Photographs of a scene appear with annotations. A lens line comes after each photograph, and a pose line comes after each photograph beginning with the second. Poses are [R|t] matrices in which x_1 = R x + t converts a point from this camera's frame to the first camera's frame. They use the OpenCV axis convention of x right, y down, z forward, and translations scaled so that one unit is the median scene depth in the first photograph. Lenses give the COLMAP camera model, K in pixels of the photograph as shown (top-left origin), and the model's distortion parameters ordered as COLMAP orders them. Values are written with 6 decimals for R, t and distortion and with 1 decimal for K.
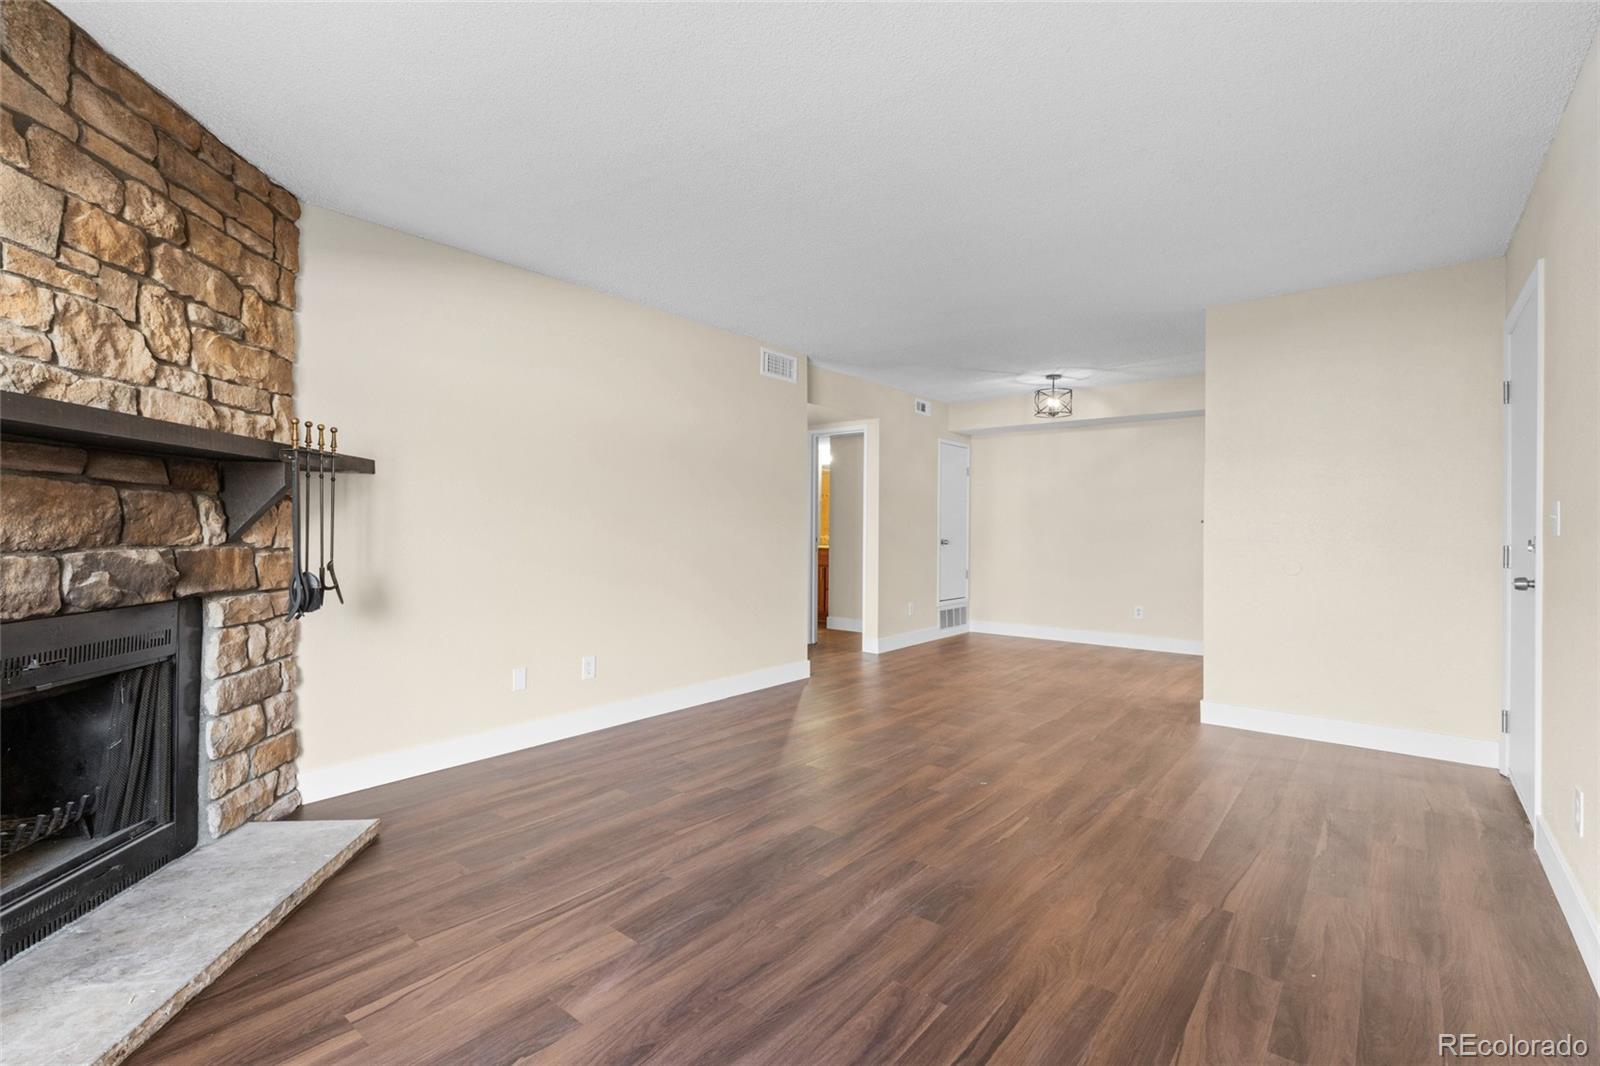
lens RADIAL K [[726.7, 0, 799.5], [0, 726.7, 526.5], [0, 0, 1]] dist [-0.000696, 0.000403]
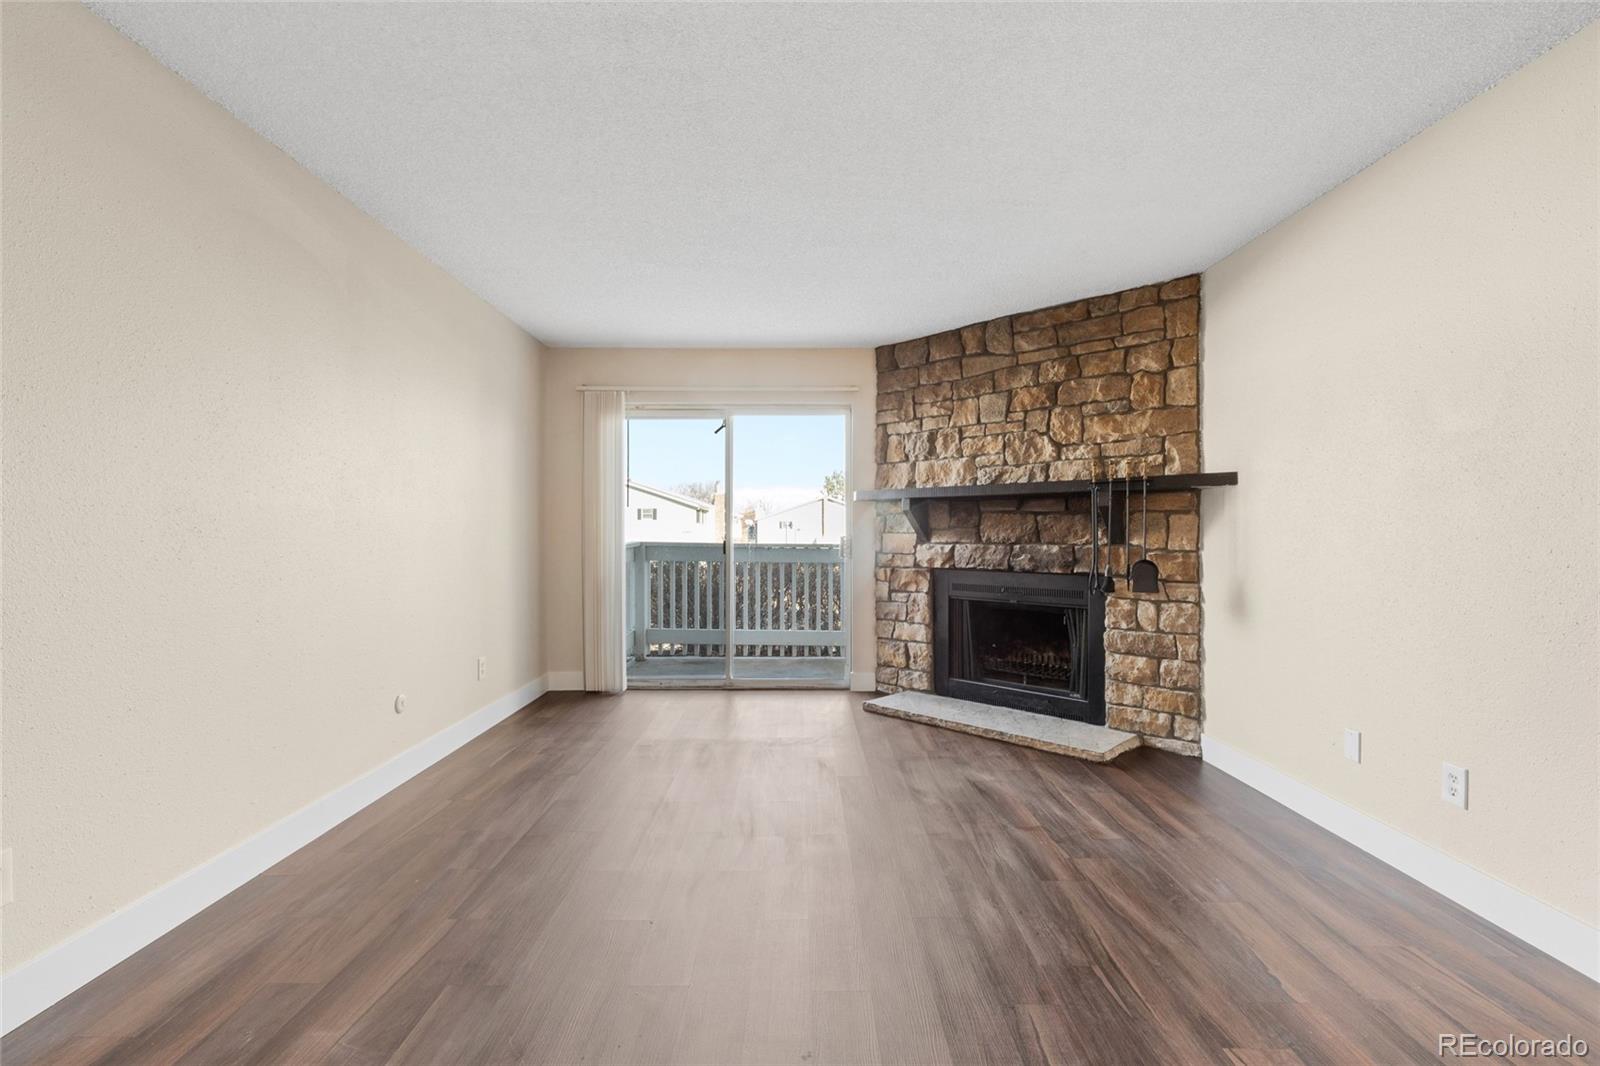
lens RADIAL K [[726.7, 0, 797.0], [0, 726.7, 527.0], [0, 0, 1]] dist [-0.000696, 0.000403]
pose [[-0.774957, -0.010468, -0.631927, 0.836025], [-0.004705, 0.999931, -0.010794, 0.006344], [0.631996, -0.005392, -0.774953, 2.008253]]
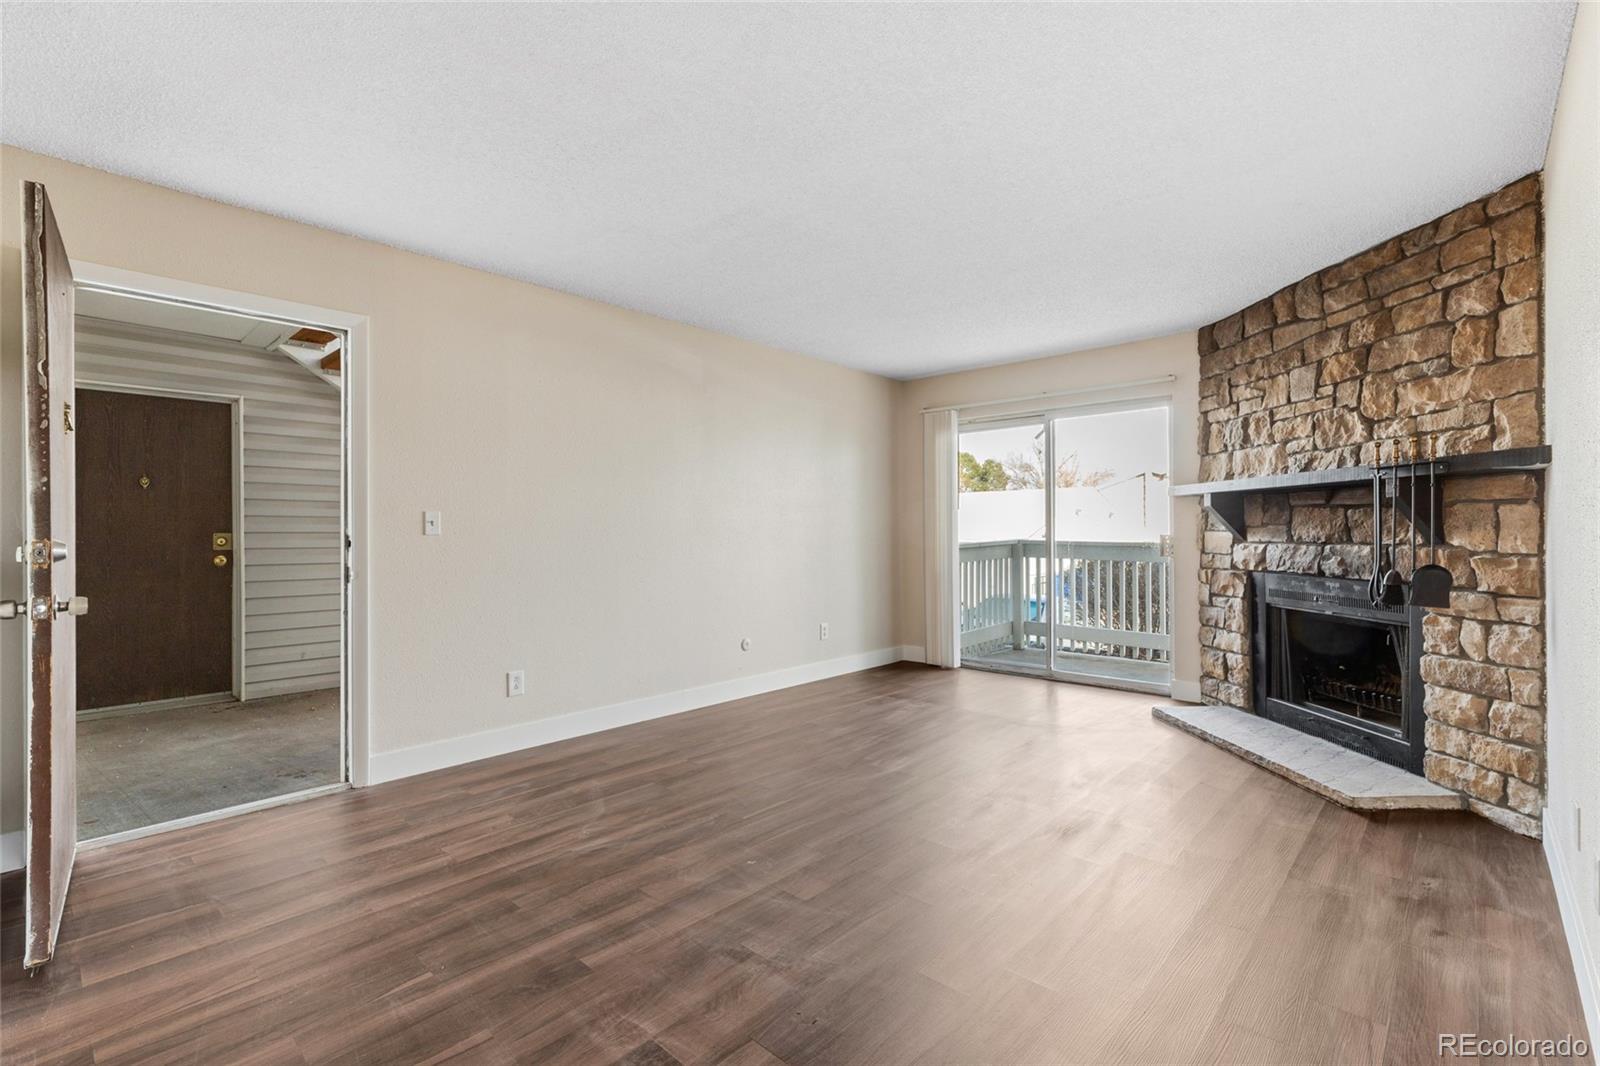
lens RADIAL K [[726.7, 0, 781.7], [0, 726.7, 527.6], [0, 0, 1]] dist [-0.000696, 0.000403]
pose [[-0.996969, -0.001840, 0.077783, 0.236332], [-0.002230, 0.999985, -0.004934, 0.002456], [-0.077773, -0.005092, -0.996958, 2.590133]]
